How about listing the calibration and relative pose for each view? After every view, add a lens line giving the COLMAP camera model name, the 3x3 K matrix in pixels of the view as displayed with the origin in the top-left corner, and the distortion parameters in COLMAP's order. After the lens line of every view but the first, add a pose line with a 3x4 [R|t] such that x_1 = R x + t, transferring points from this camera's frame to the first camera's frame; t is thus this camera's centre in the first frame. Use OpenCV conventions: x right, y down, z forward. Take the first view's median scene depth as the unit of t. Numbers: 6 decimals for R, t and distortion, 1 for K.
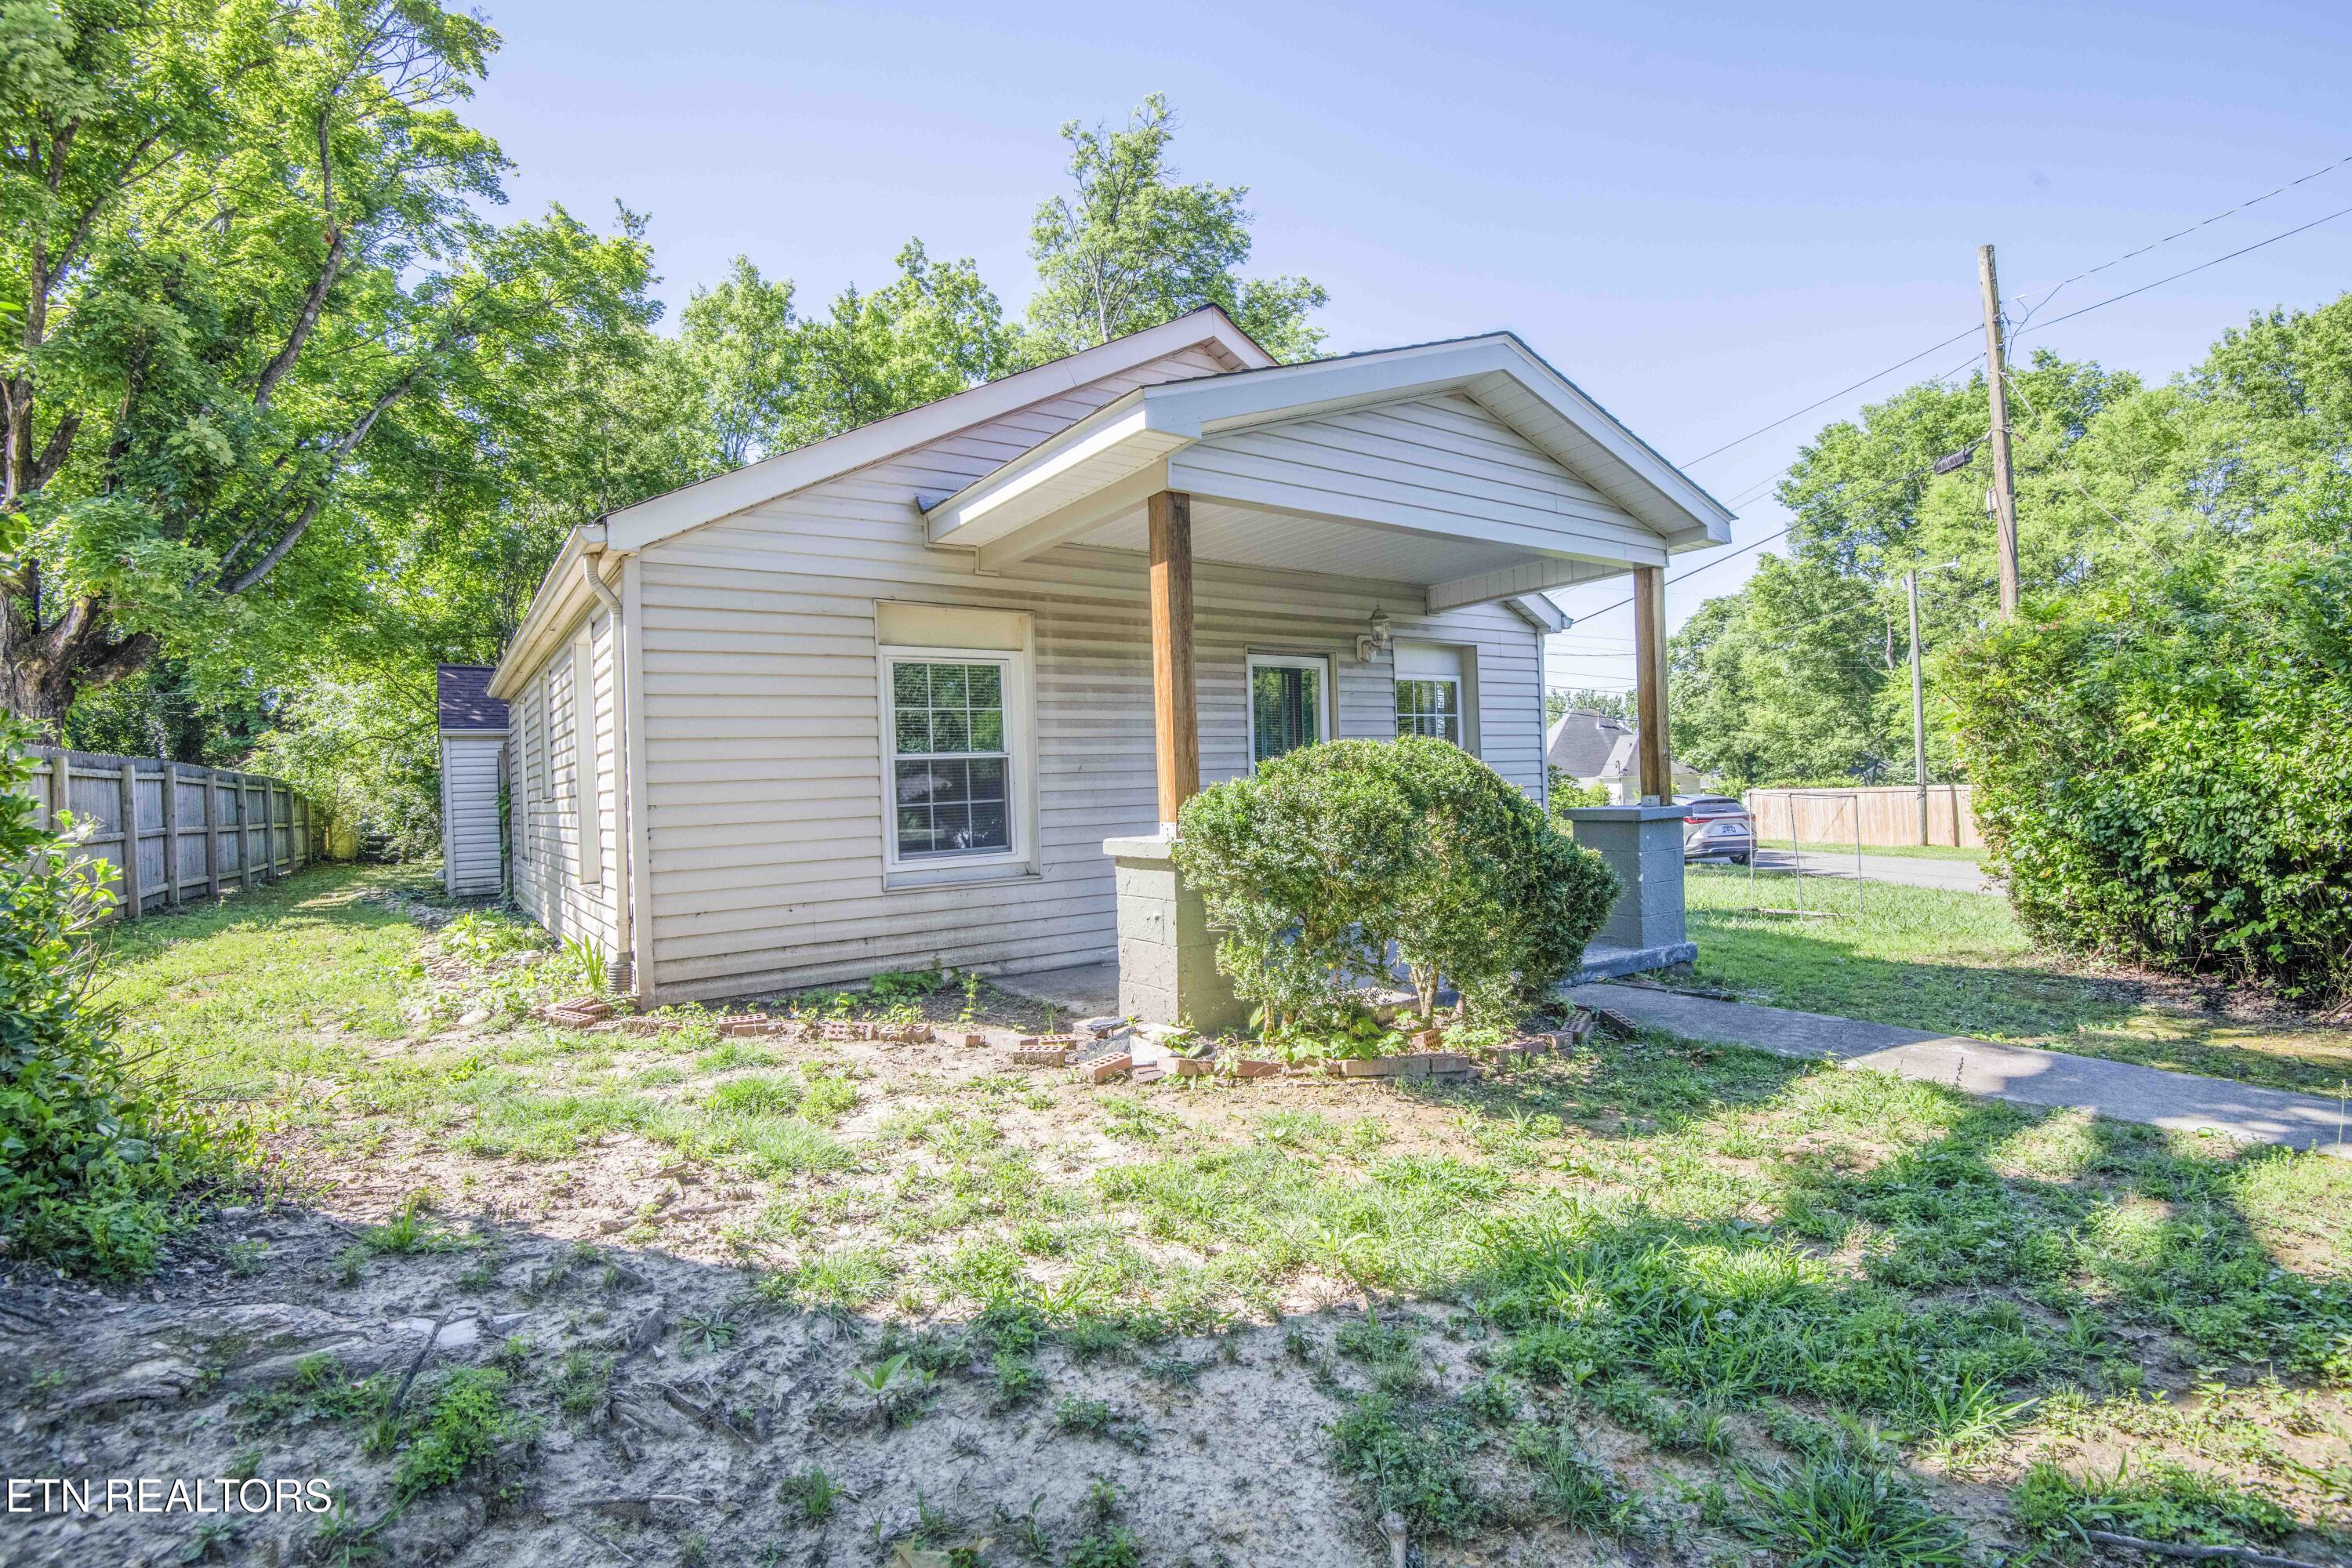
lens RADIAL K [[1081.3, 0, 1164.5], [0, 1081.3, 785.3], [0, 0, 1]] dist [-0.046825, -0.002909]
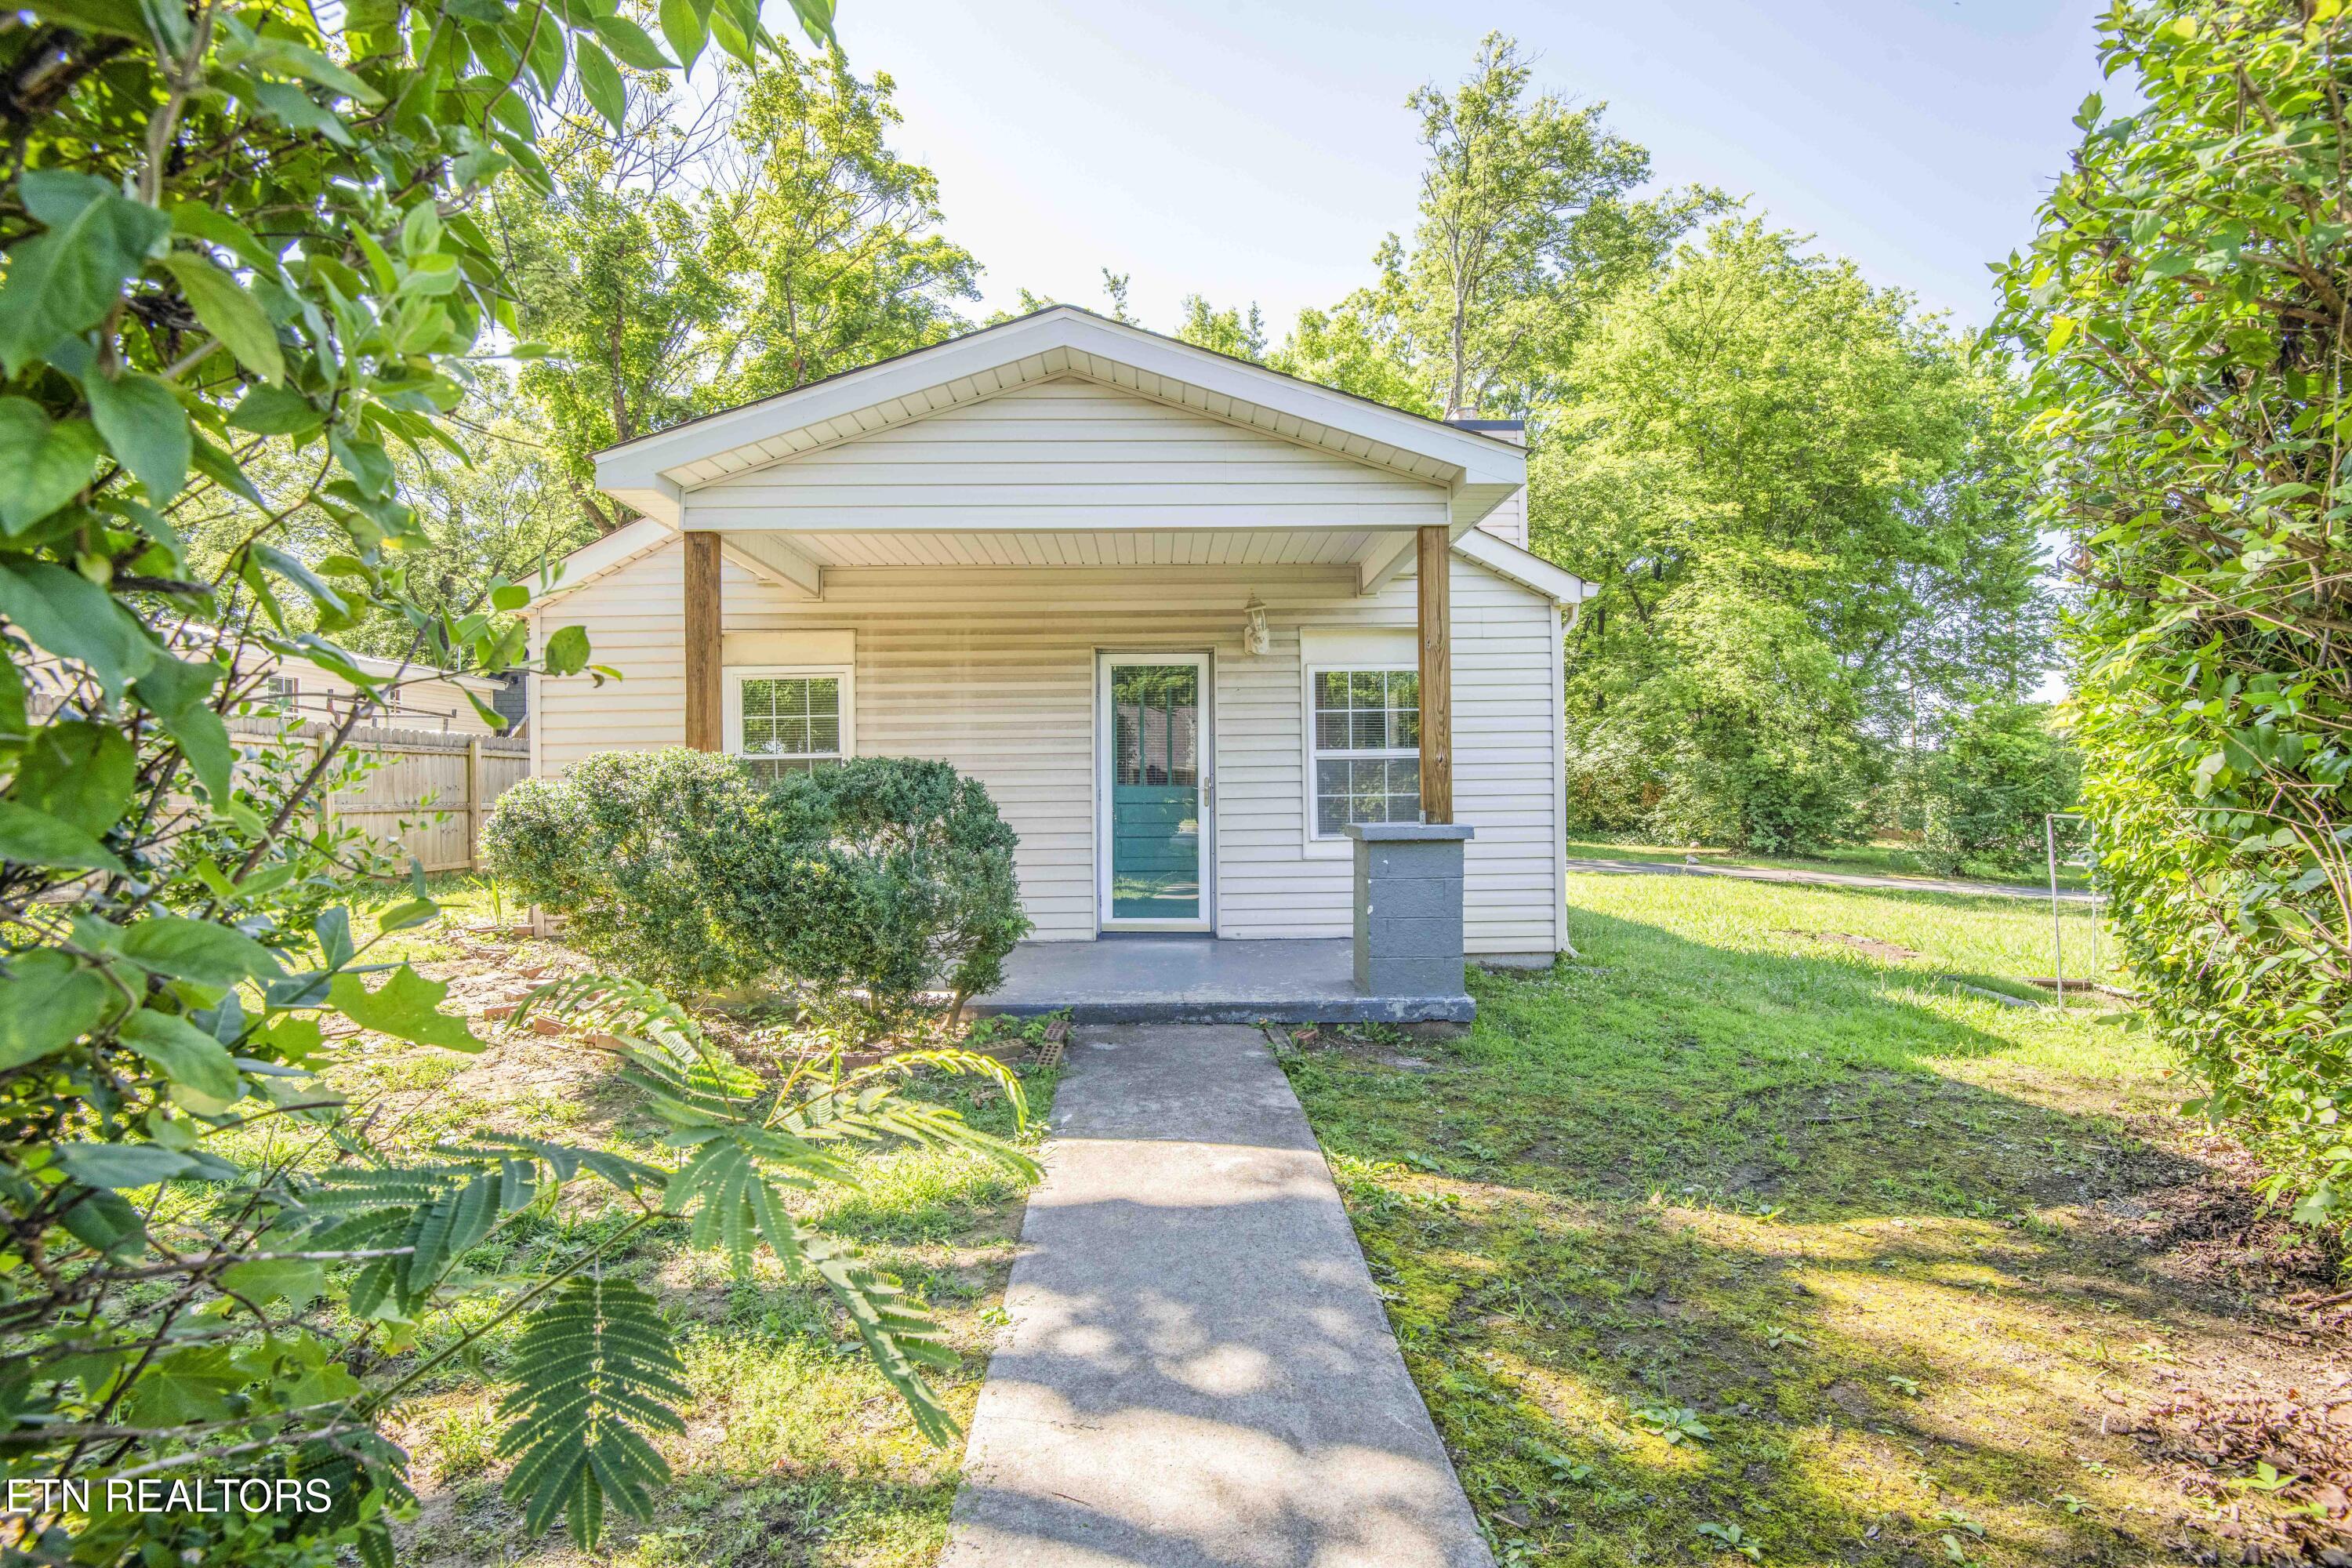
lens RADIAL K [[1081.3, 0, 1159.3], [0, 1081.3, 788.5], [0, 0, 1]] dist [-0.046825, -0.002909]
pose [[0.828686, 0.020926, -0.559322, 0.269831], [-0.015993, 0.999778, 0.013711, -0.005086], [0.559485, -0.002417, 0.828837, 0.082358]]
